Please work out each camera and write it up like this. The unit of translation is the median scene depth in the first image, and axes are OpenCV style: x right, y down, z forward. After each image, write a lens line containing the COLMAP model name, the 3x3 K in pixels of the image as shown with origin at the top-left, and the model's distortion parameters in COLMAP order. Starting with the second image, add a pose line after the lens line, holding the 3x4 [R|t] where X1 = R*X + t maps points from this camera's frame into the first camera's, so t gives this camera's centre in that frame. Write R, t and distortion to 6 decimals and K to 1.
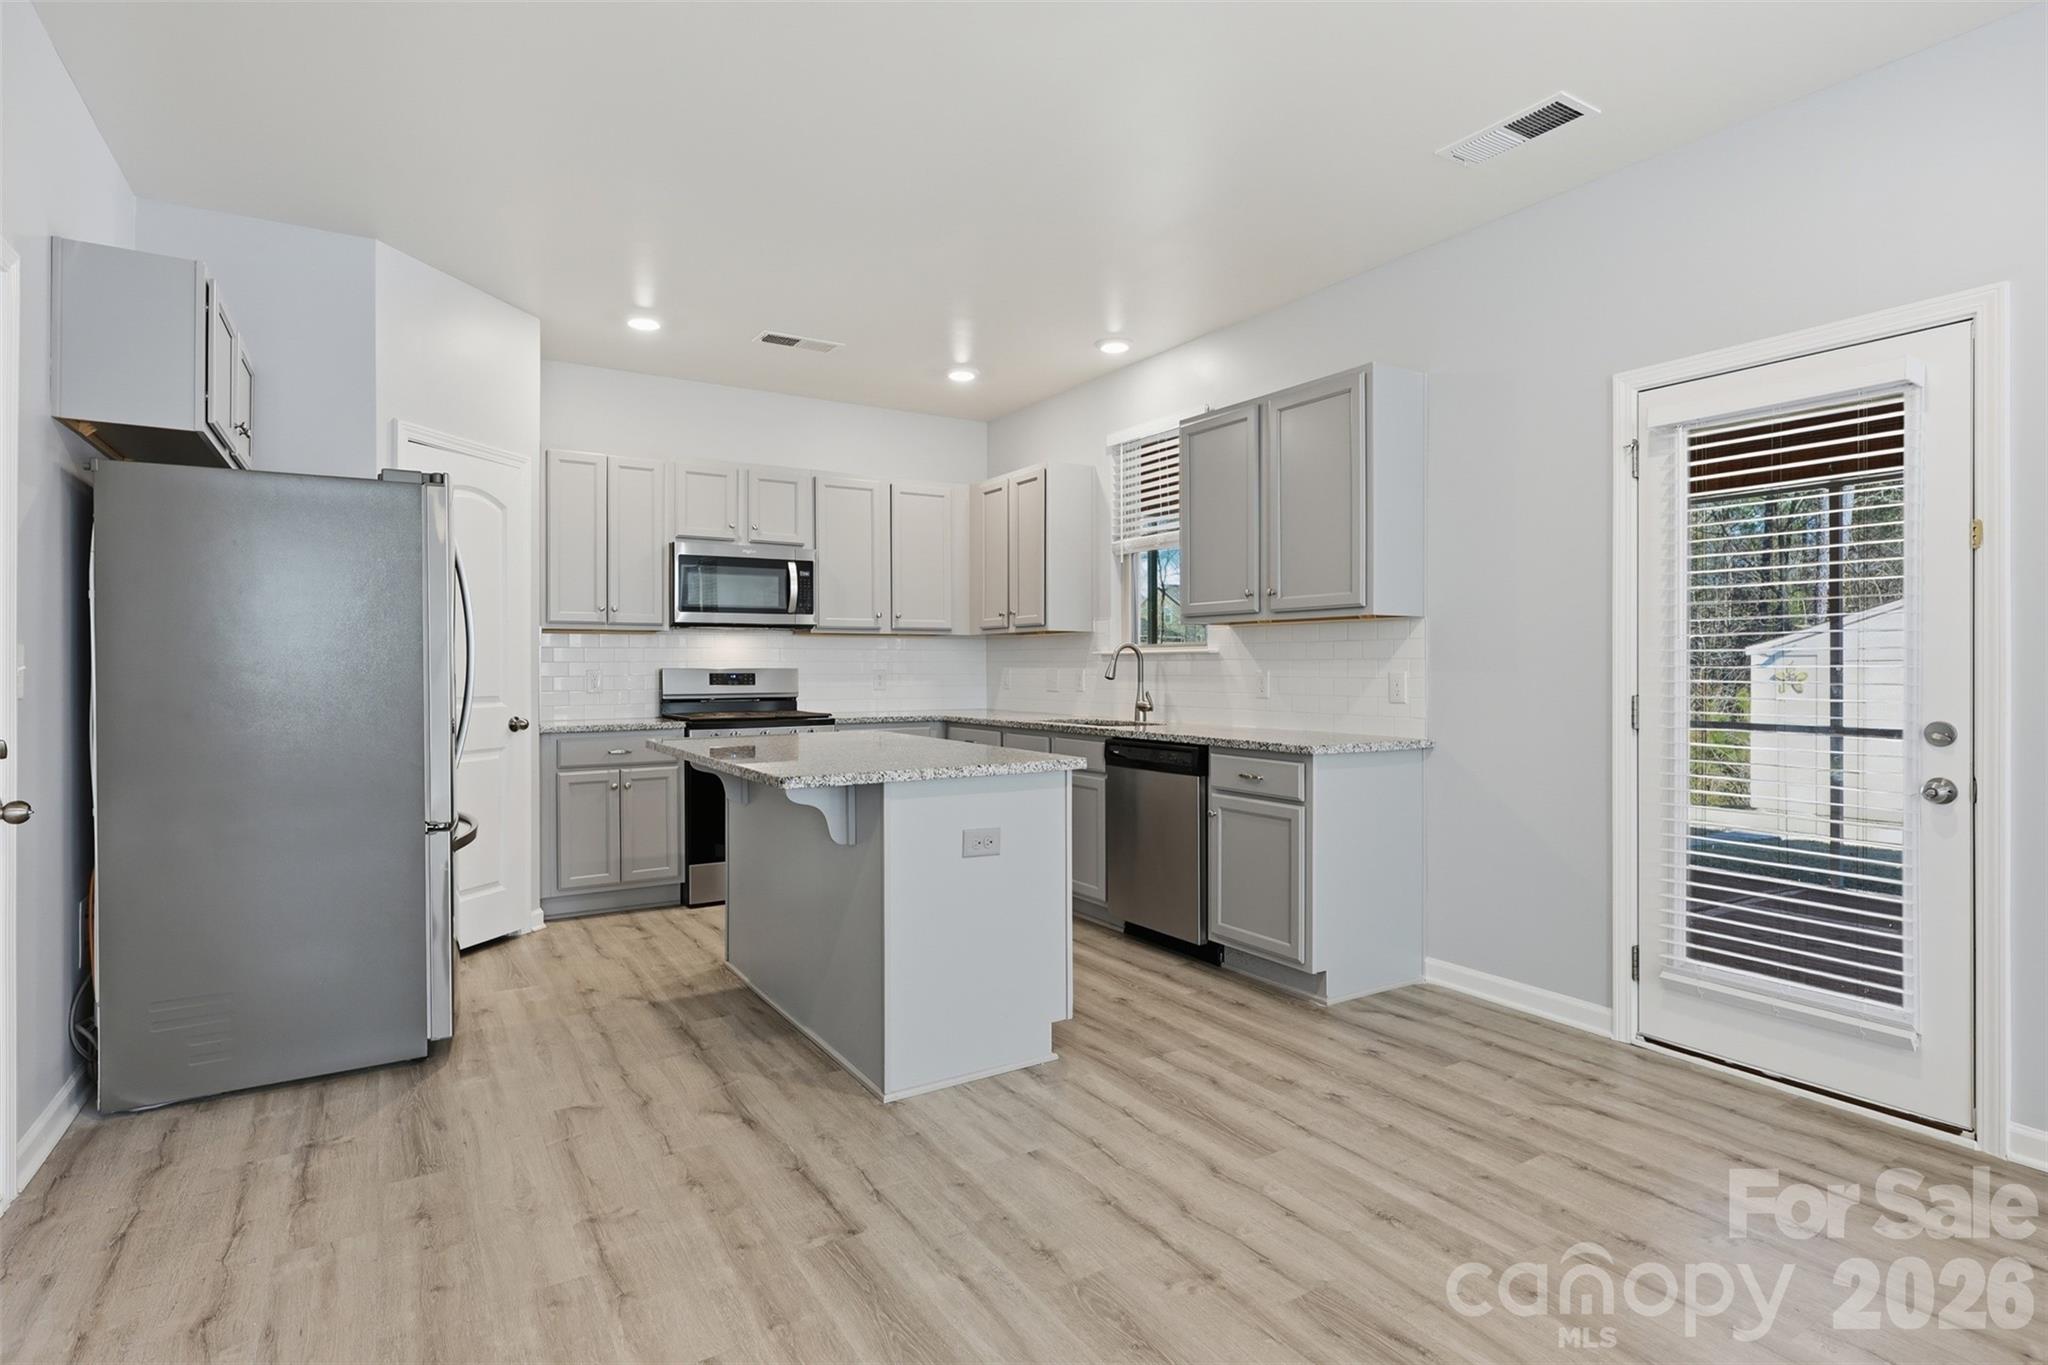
lens RADIAL K [[1020.0, 0, 1024.2], [0, 1020.0, 671.8], [0, 0, 1]] dist [-0.000833, -0.000065]
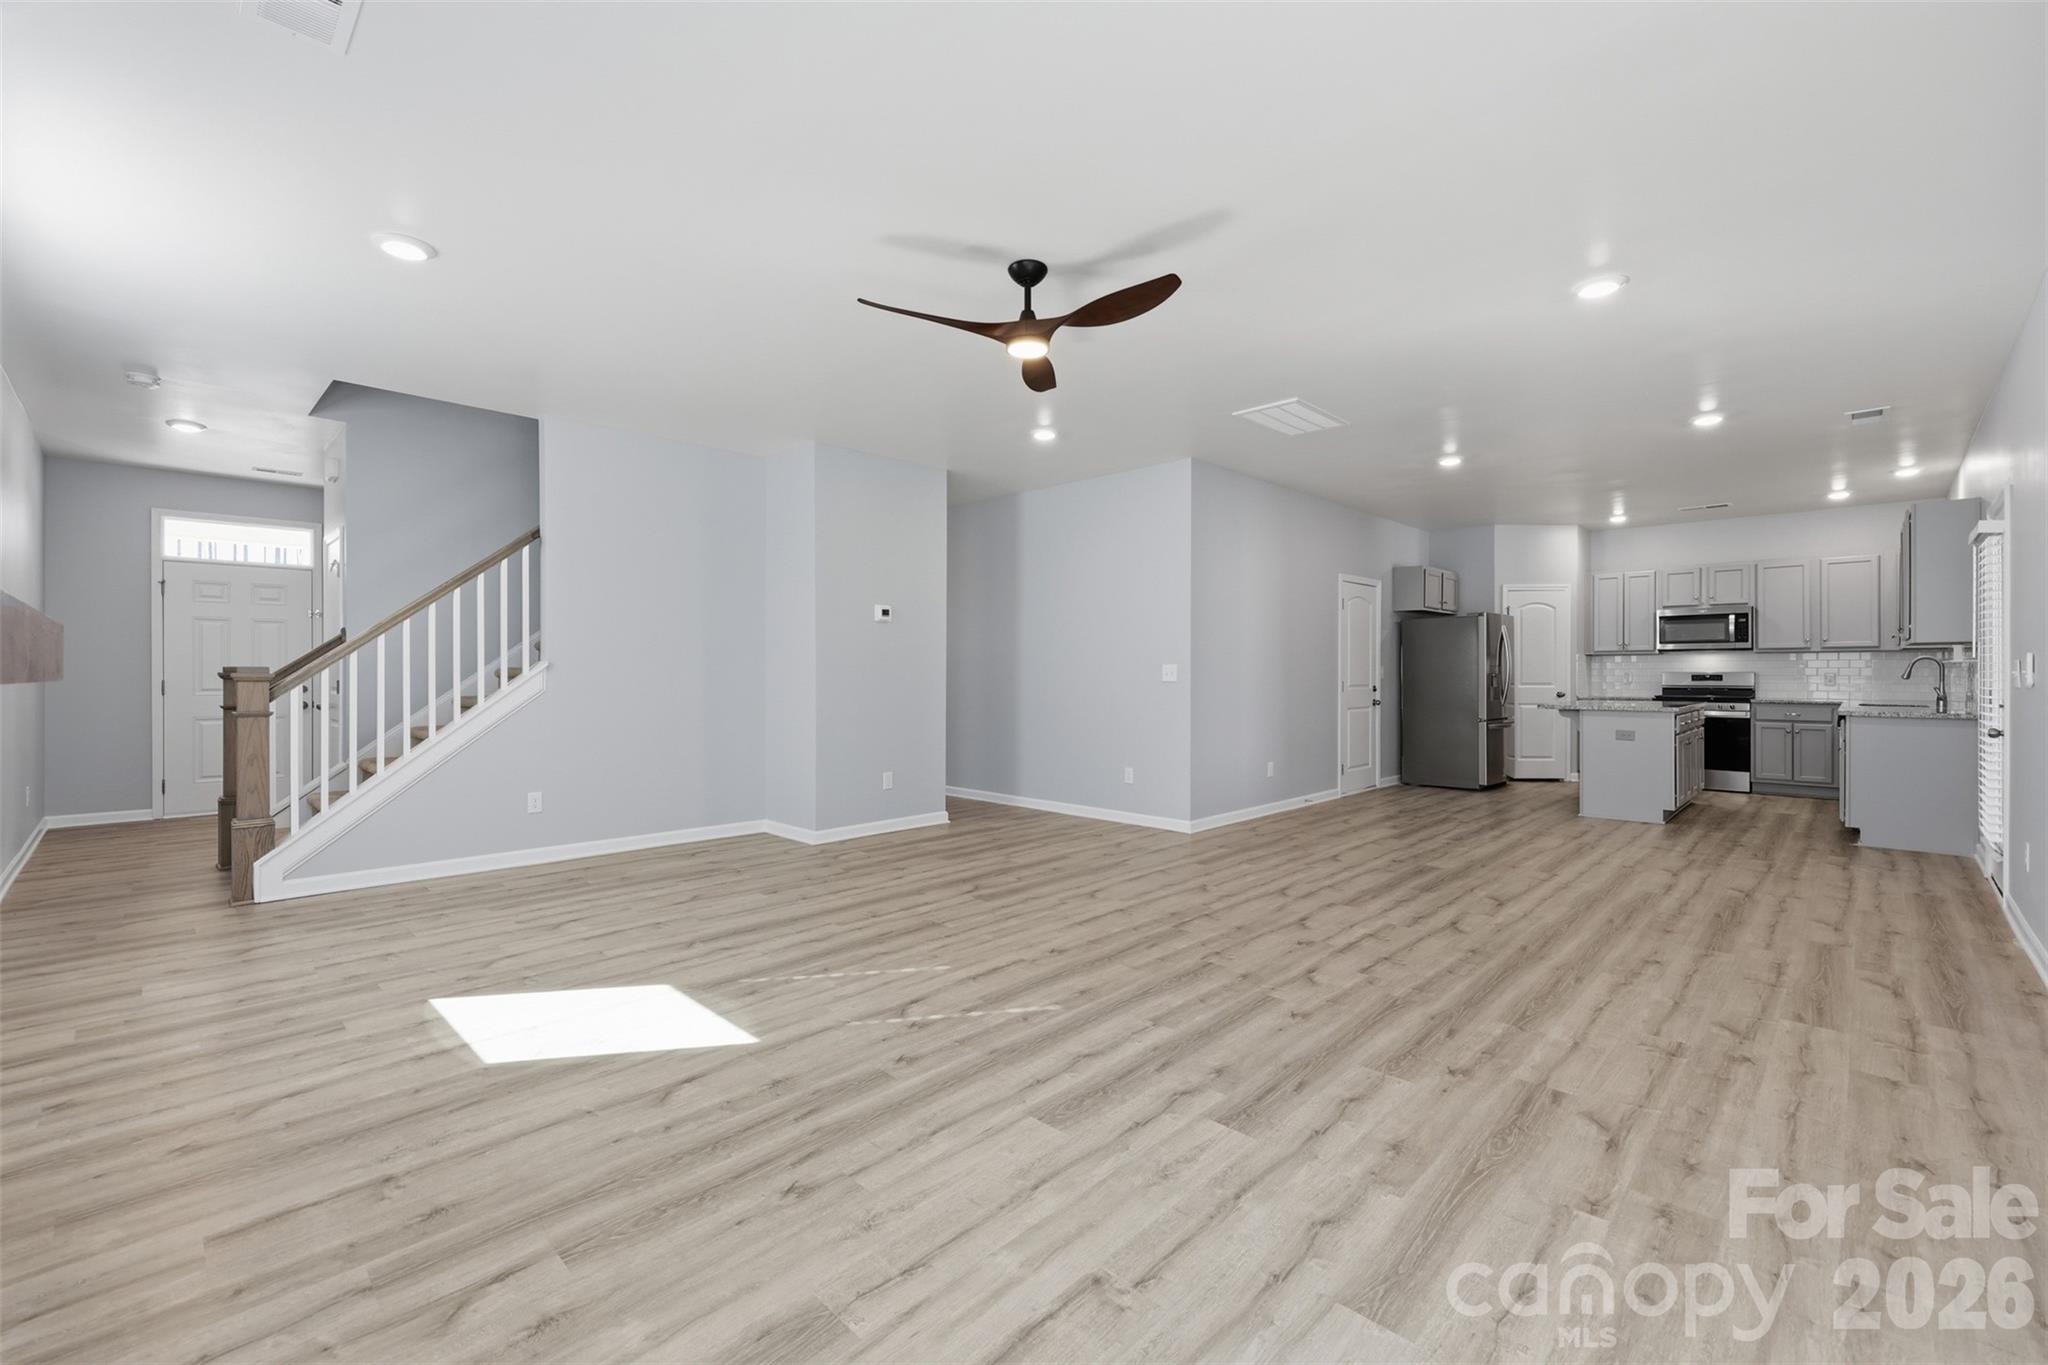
lens RADIAL K [[850.6, 0, 1028.5], [0, 850.6, 675.6], [0, 0, 1]] dist [0.001219, -0.000317]
pose [[0.230928, 0.006305, -0.972950, 1.018963], [-0.002522, 0.999980, 0.005882, -0.003282], [0.972968, 0.001095, 0.230939, -0.615124]]
